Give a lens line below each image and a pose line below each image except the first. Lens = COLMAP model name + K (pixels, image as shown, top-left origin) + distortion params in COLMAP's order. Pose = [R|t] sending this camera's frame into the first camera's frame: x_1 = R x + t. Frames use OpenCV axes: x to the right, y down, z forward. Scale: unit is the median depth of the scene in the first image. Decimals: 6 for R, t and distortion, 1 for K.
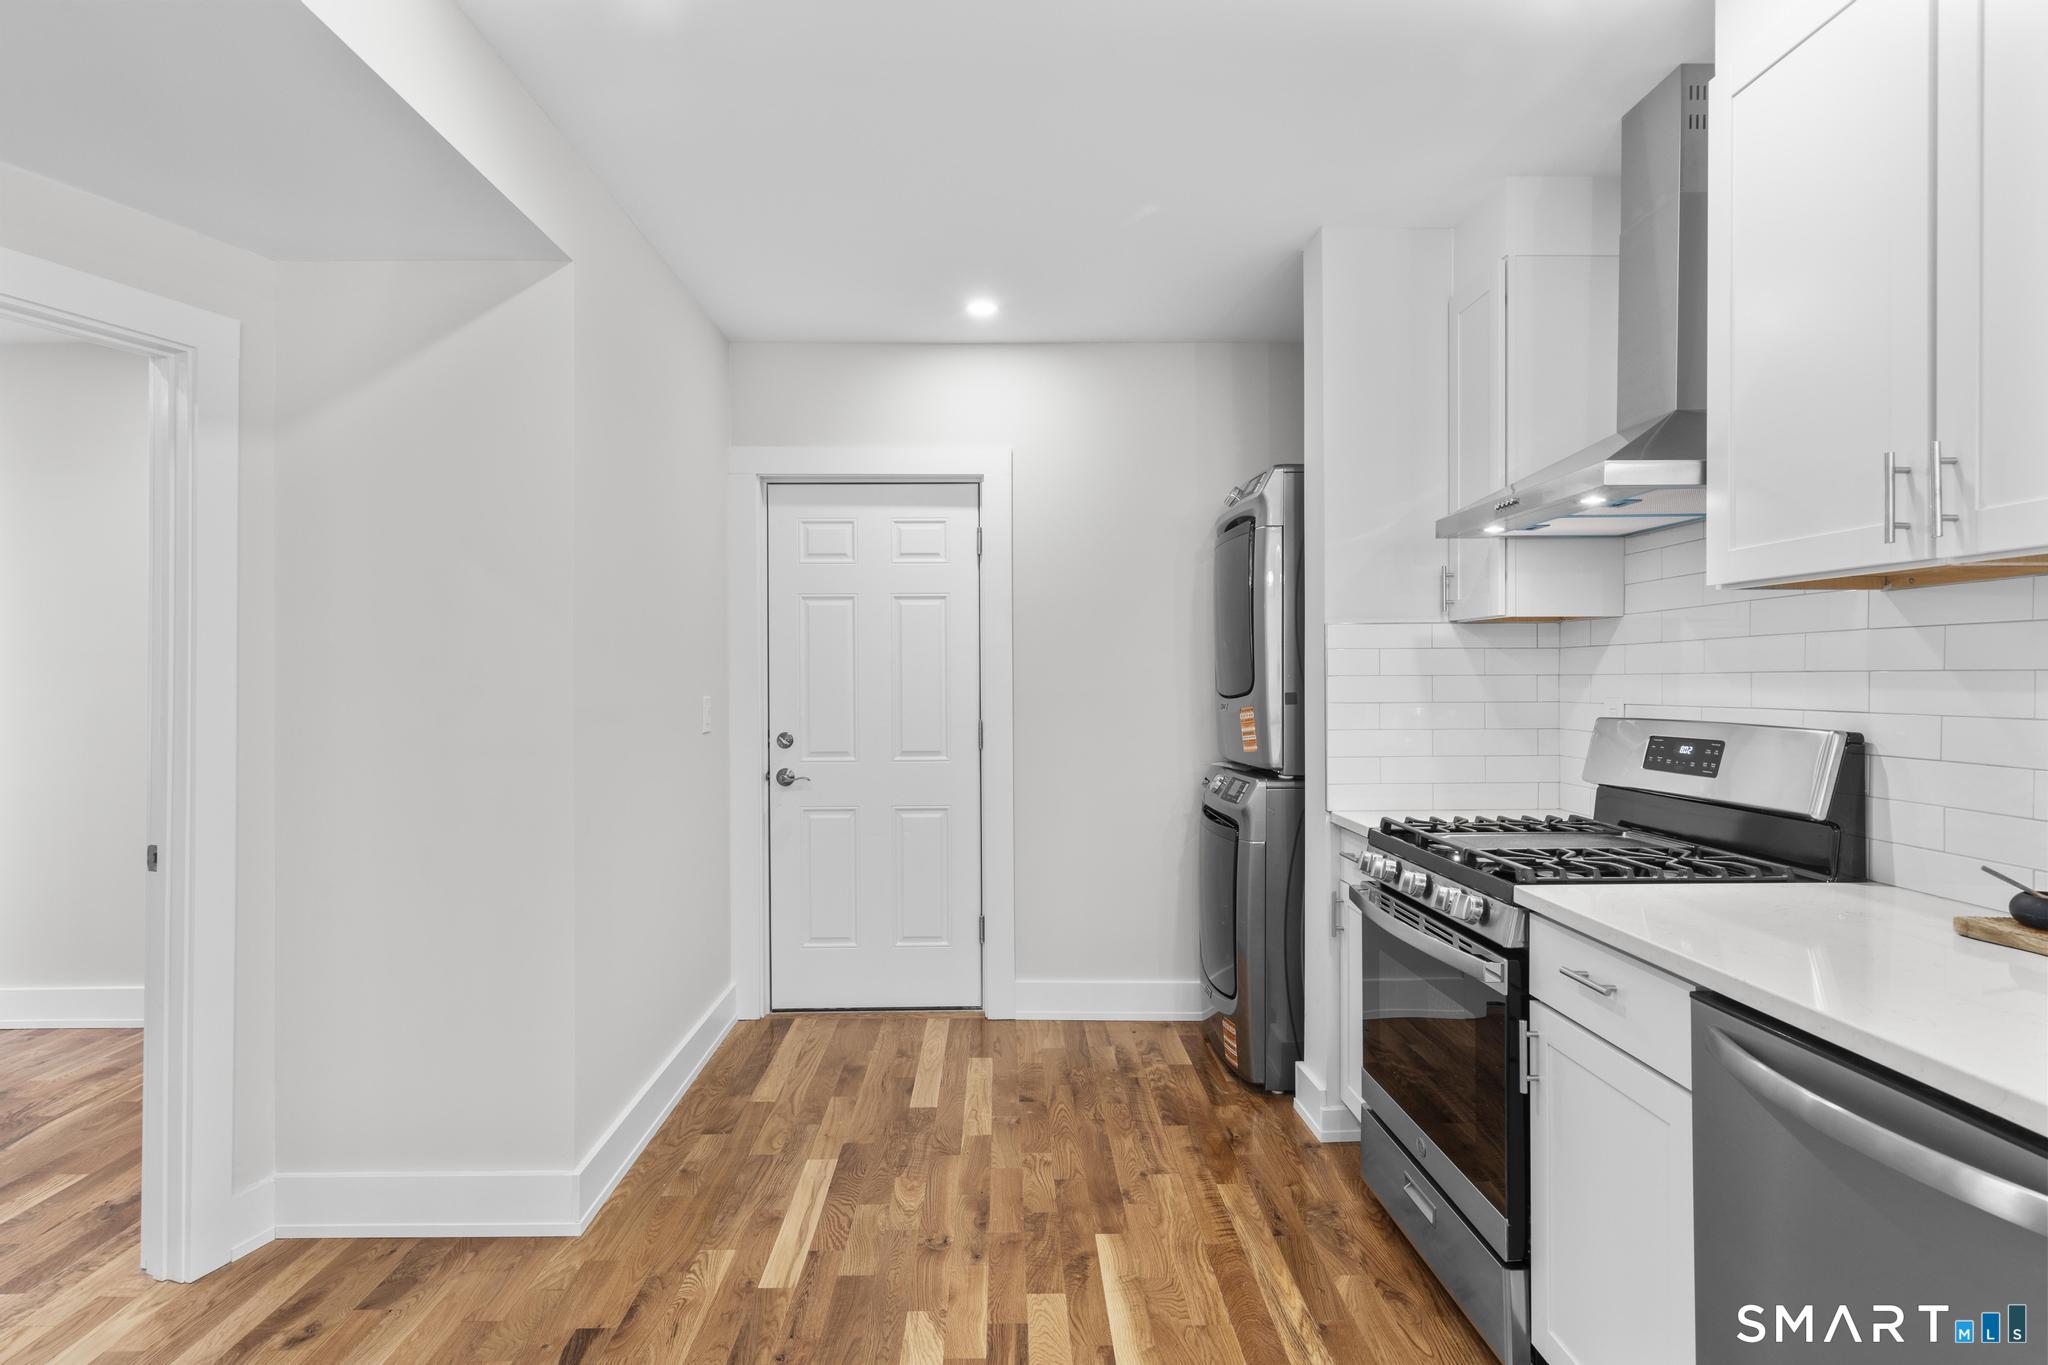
lens RADIAL K [[1045.9, 0, 1010.7], [0, 1045.9, 679.5], [0, 0, 1]] dist [0.004255, 0.000513]
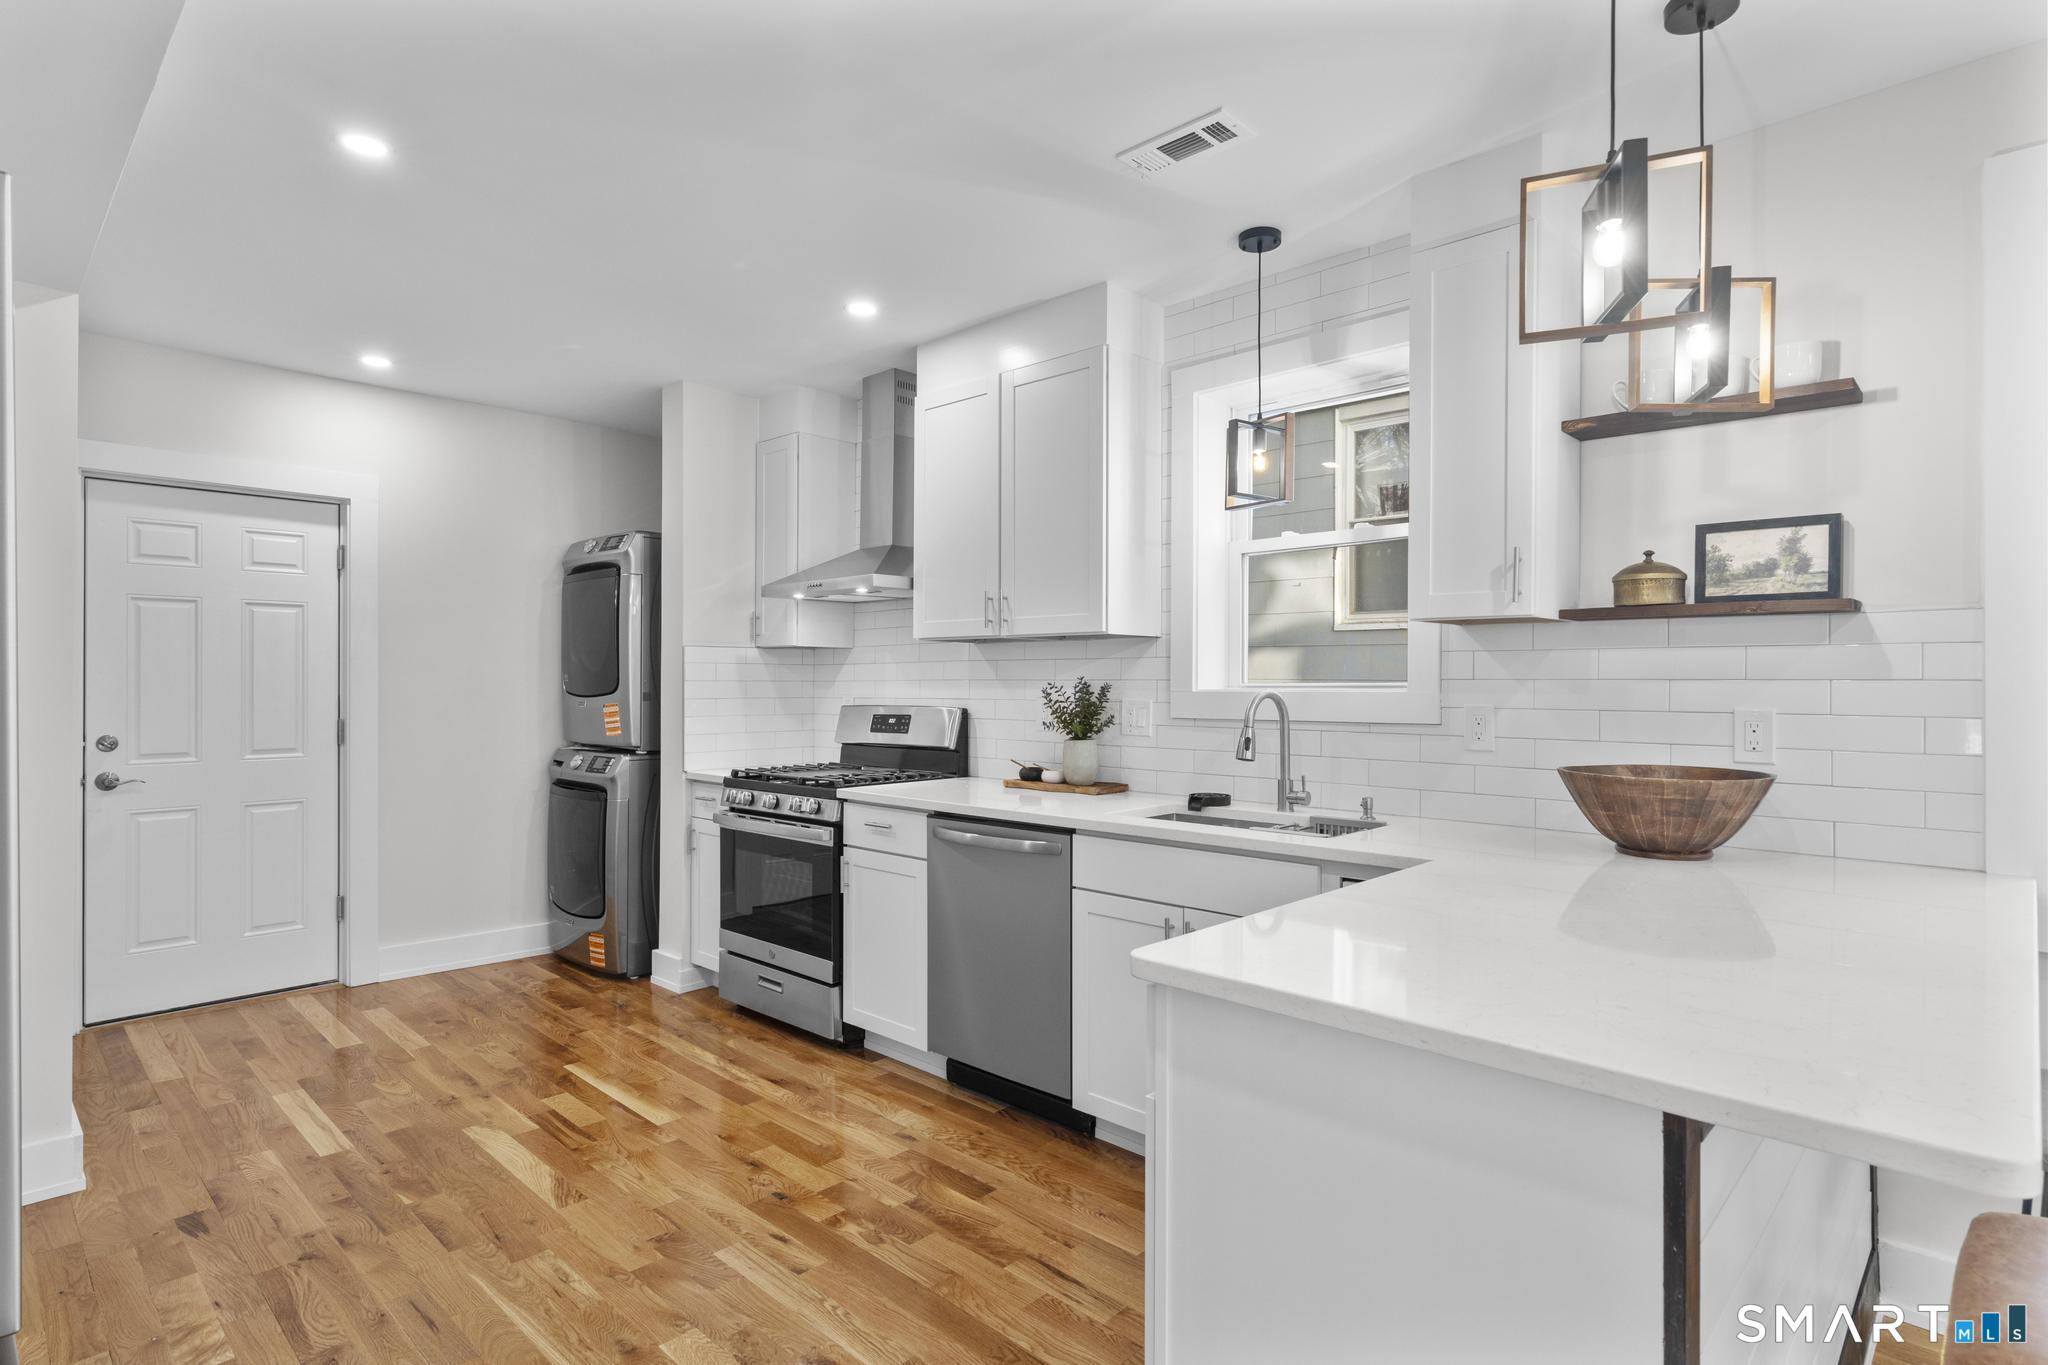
lens RADIAL K [[1045.9, 0, 1010.7], [0, 1045.9, 679.5], [0, 0, 1]] dist [0.004255, 0.000513]
pose [[0.703069, 0.008038, 0.711077, -0.441157], [-0.003191, 0.999962, -0.008149, 0.005420], [-0.711115, 0.003461, 0.703067, -0.389678]]
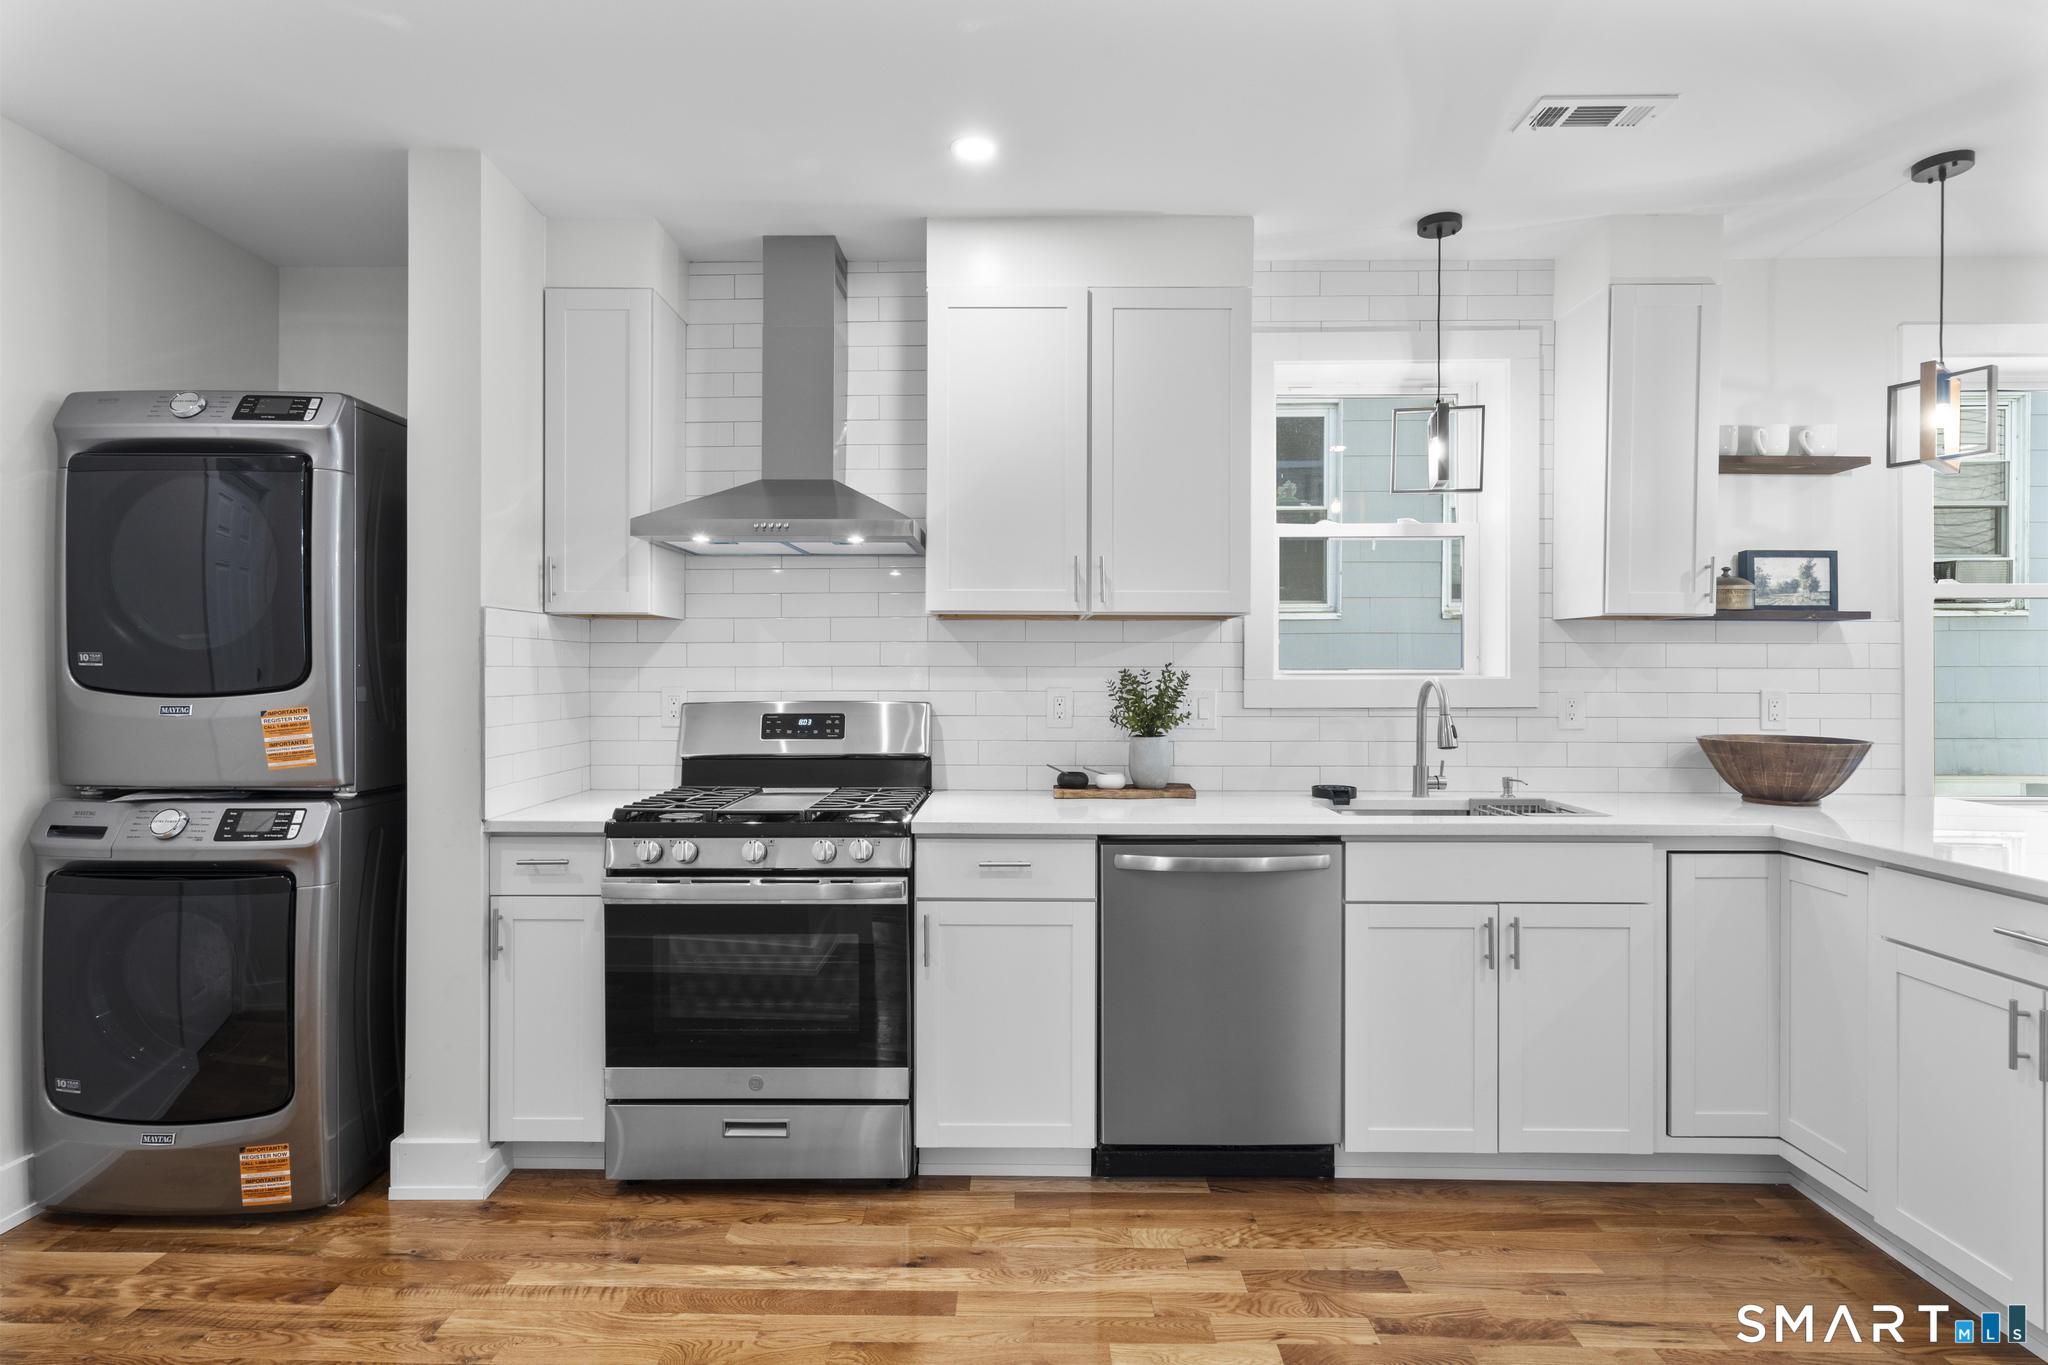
lens RADIAL K [[1045.9, 0, 1010.7], [0, 1045.9, 679.5], [0, 0, 1]] dist [0.004255, 0.000513]
pose [[0.022715, -0.002774, 0.999738, -0.574951], [0.000243, 0.999996, 0.002769, 0.005607], [-0.999742, 0.000180, 0.022715, 0.547769]]
